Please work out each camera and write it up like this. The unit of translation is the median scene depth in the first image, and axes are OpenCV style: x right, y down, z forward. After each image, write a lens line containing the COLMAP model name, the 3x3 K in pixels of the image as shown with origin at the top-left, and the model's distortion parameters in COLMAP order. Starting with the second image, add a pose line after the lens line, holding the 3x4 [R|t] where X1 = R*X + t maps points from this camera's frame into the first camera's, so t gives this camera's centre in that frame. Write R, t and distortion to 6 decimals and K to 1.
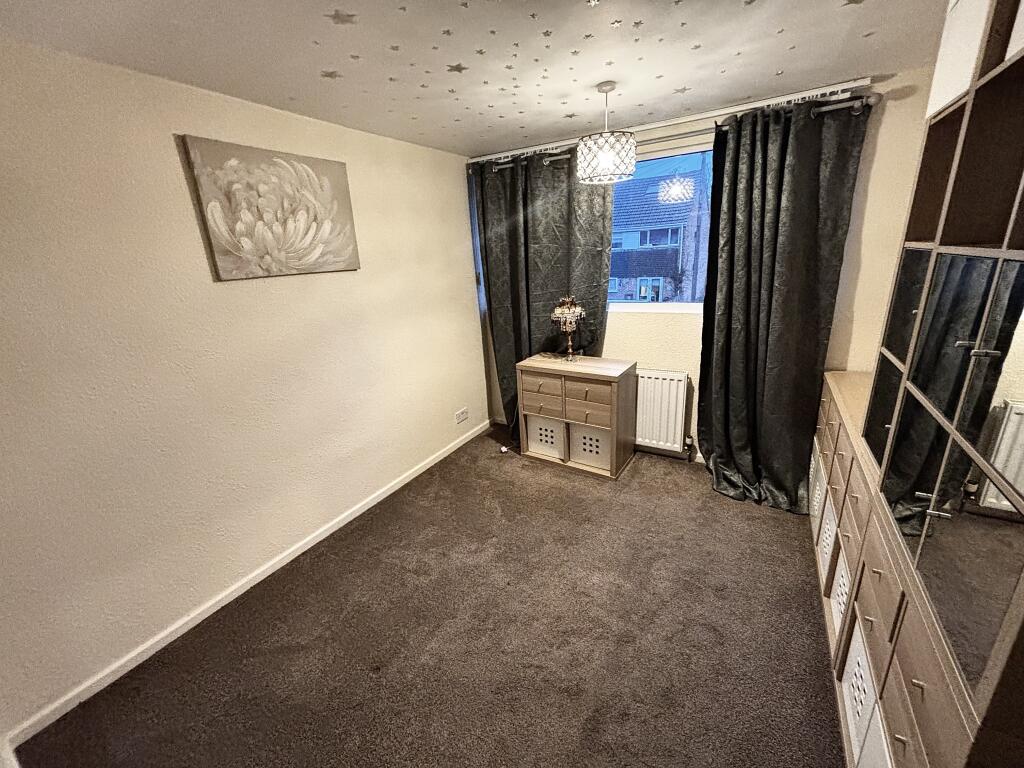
lens RADIAL K [[409.6, 0, 512.0], [0, 409.6, 384.0], [0, 0, 1]] dist [0.000230, -0.000130]
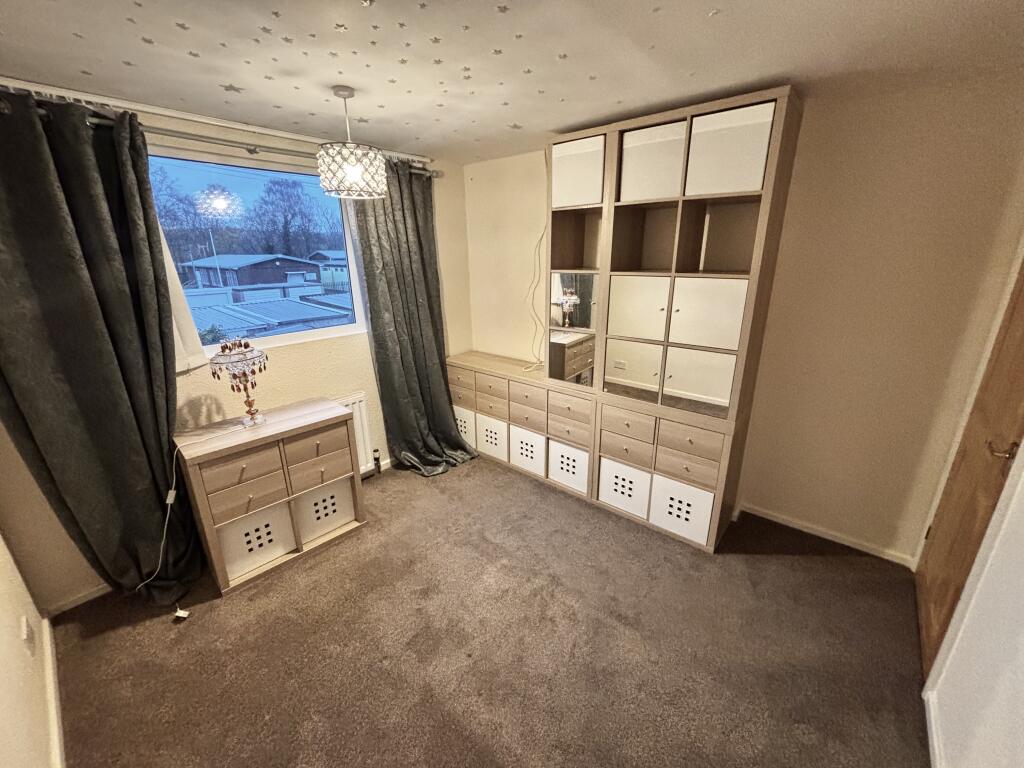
lens RADIAL K [[409.6, 0, 512.0], [0, 409.6, 384.0], [0, 0, 1]] dist [0.000230, -0.000130]
pose [[0.173870, -0.251598, 0.952086, -0.555071], [0.305338, 0.932938, 0.190777, -0.149212], [-0.936236, 0.257537, 0.239032, 0.474778]]
